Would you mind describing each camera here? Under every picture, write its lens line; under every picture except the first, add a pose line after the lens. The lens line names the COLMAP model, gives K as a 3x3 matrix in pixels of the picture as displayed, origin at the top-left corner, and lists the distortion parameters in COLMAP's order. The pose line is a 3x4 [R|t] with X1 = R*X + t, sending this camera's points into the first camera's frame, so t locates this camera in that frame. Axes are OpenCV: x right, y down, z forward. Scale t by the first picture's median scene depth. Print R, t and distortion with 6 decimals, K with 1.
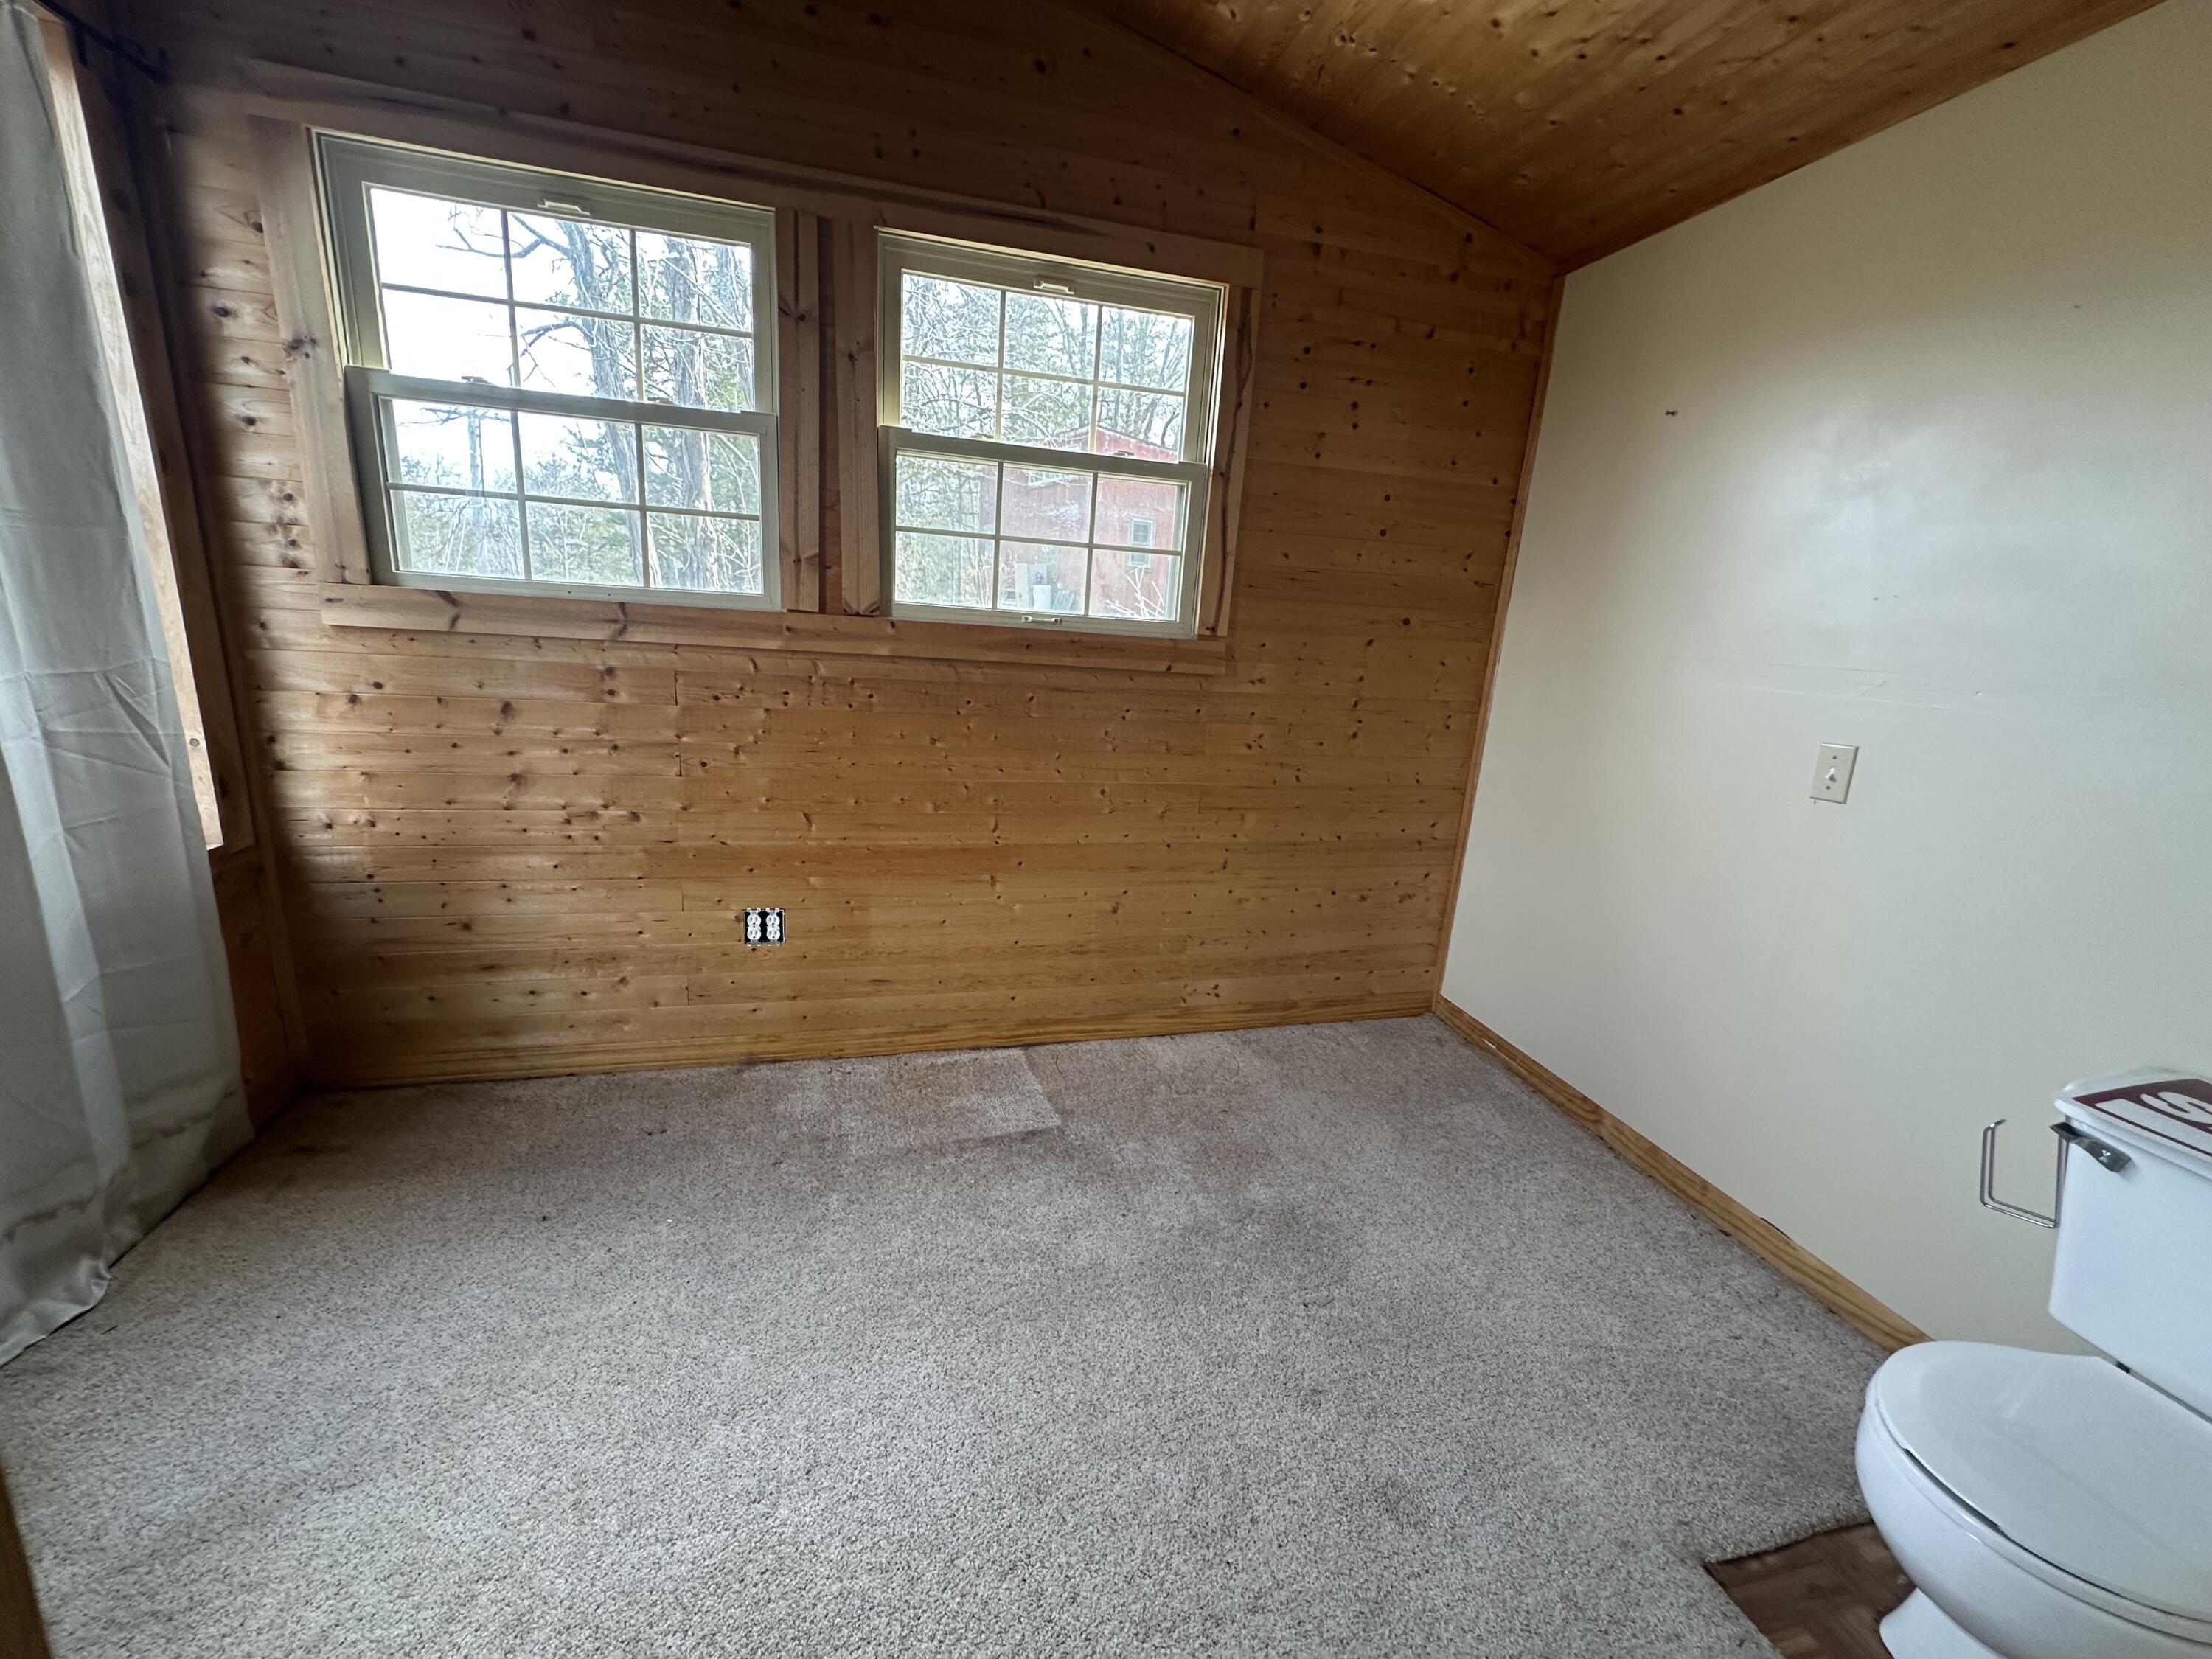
lens RADIAL K [[880.1, 0, 1103.6], [0, 880.1, 834.3], [0, 0, 1]] dist [-0.002446, 0.000395]
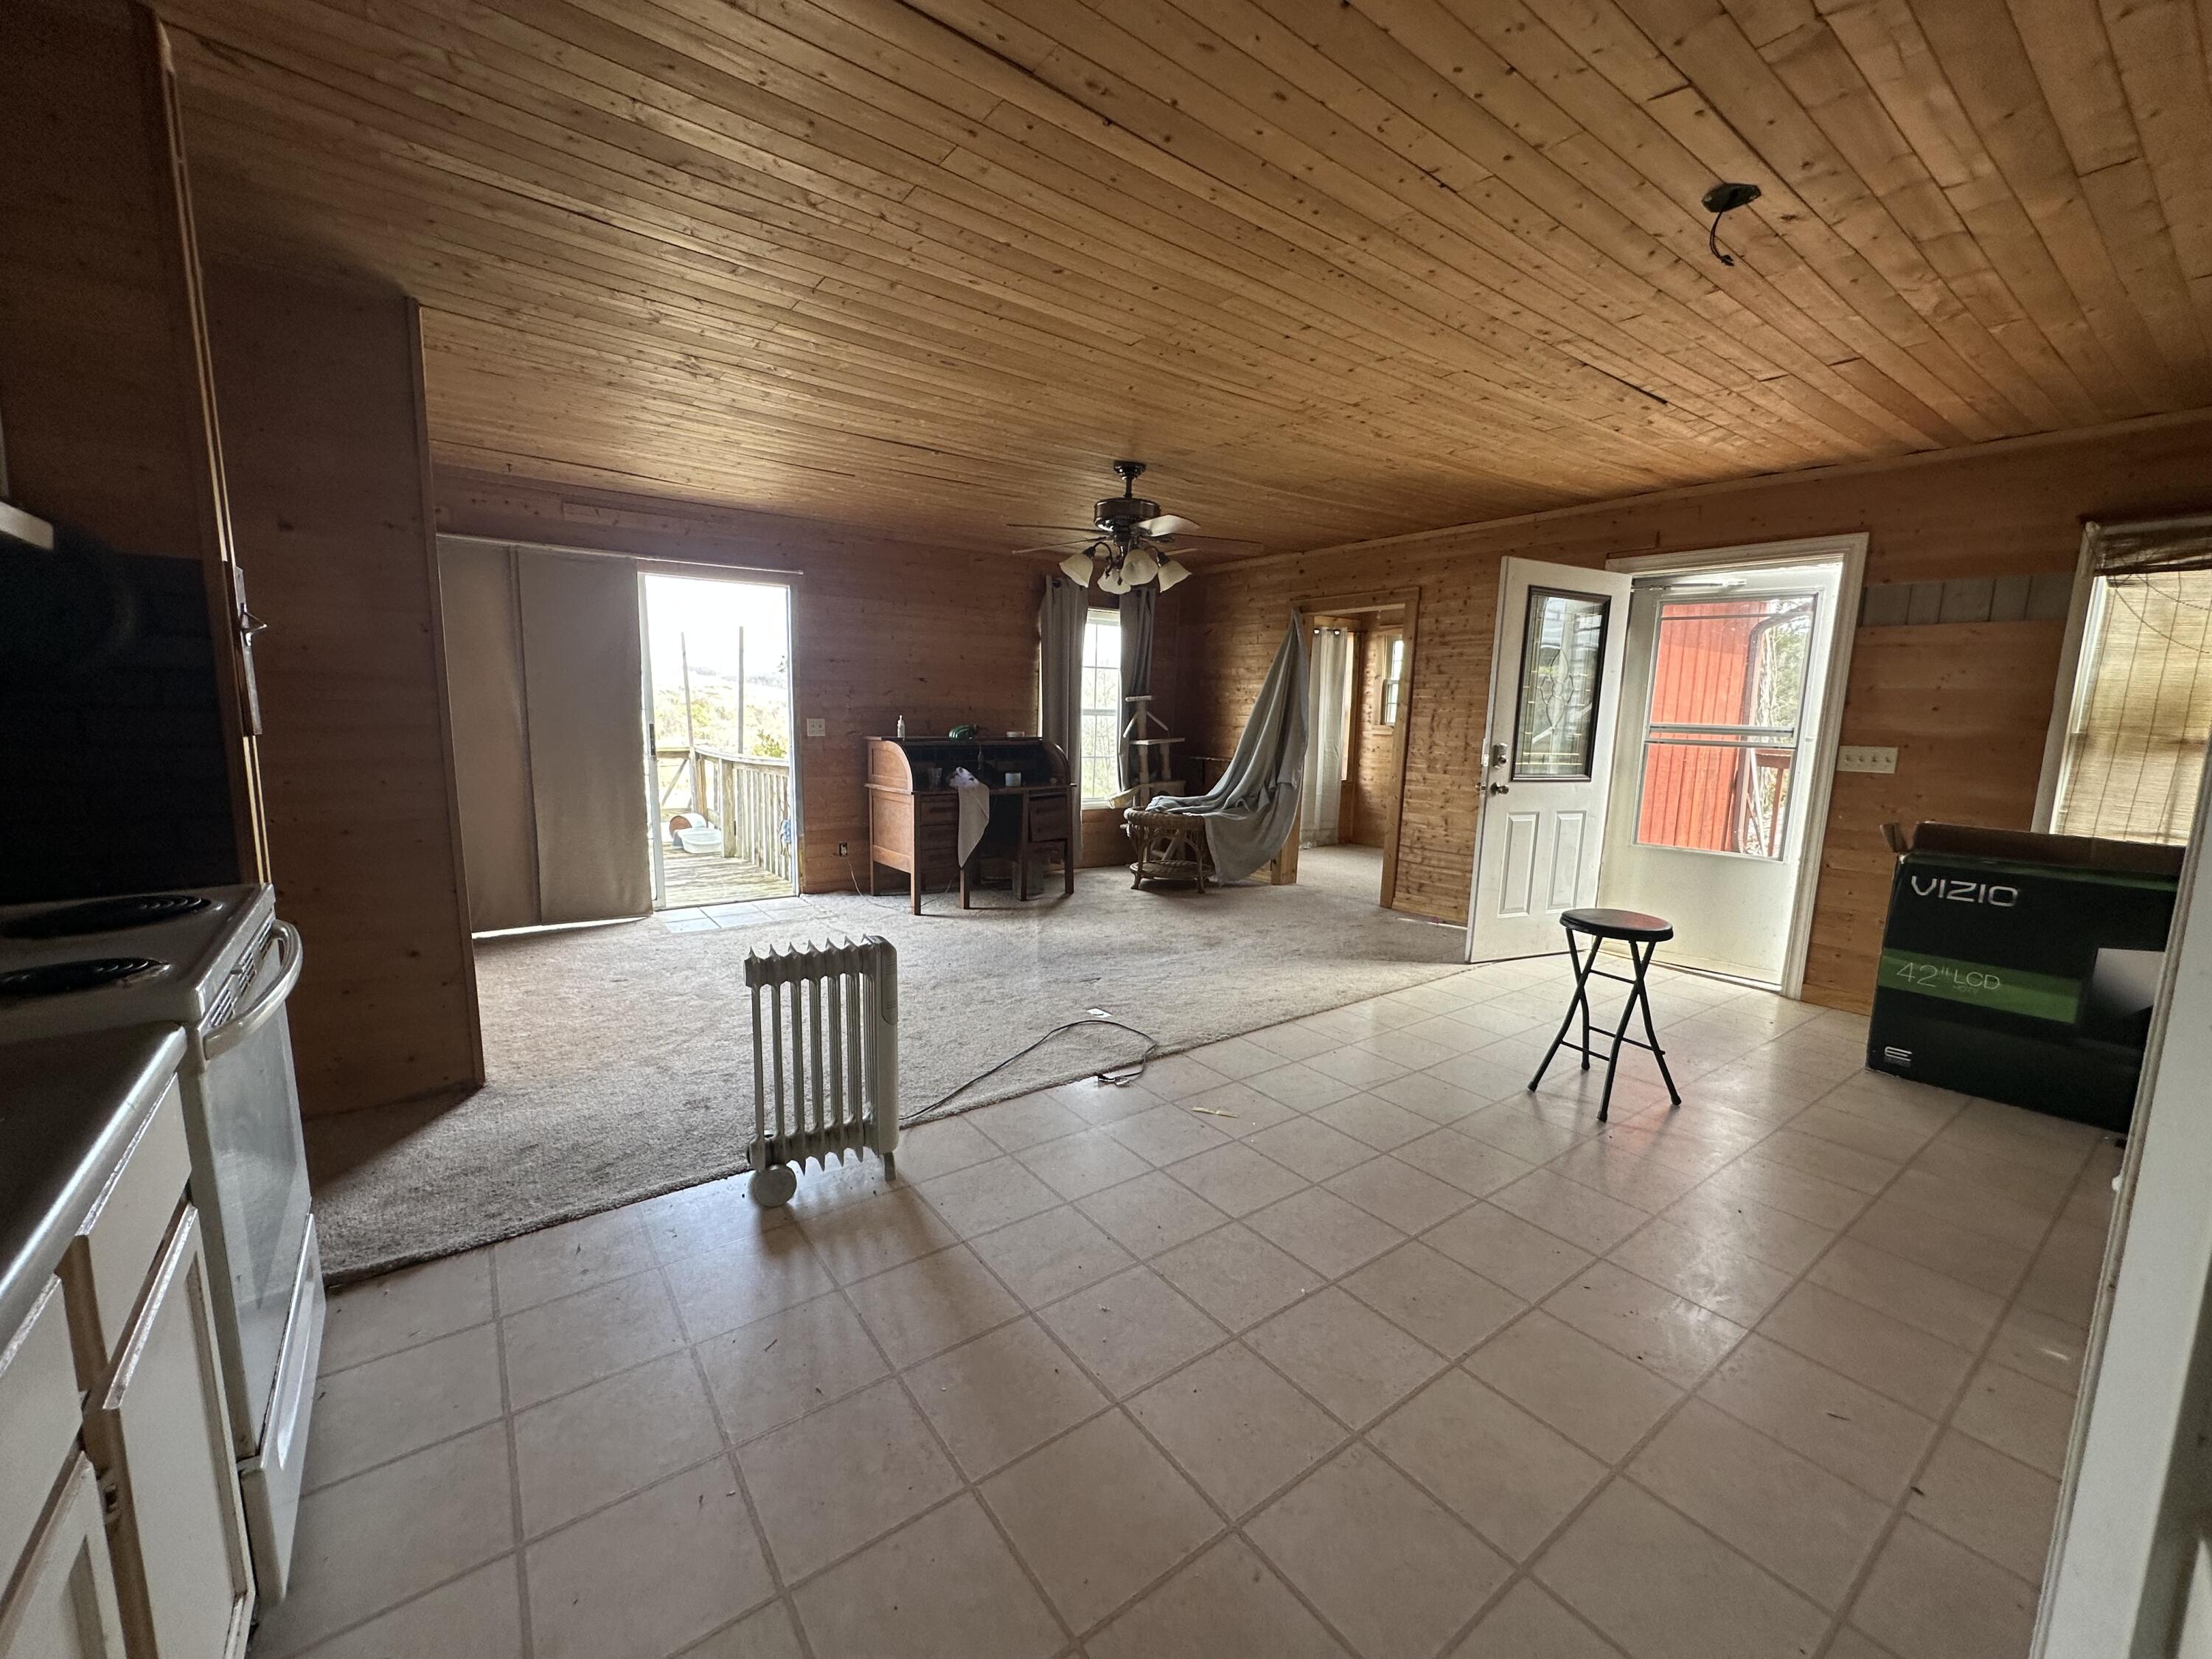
lens RADIAL K [[880.1, 0, 1101.5], [0, 880.1, 834.1], [0, 0, 1]] dist [-0.002446, 0.000395]
pose [[0.374403, 0.080305, -0.923782, 2.817263], [-0.229299, 0.973320, -0.008323, 0.622172], [0.898468, 0.214939, 0.382828, -1.875078]]
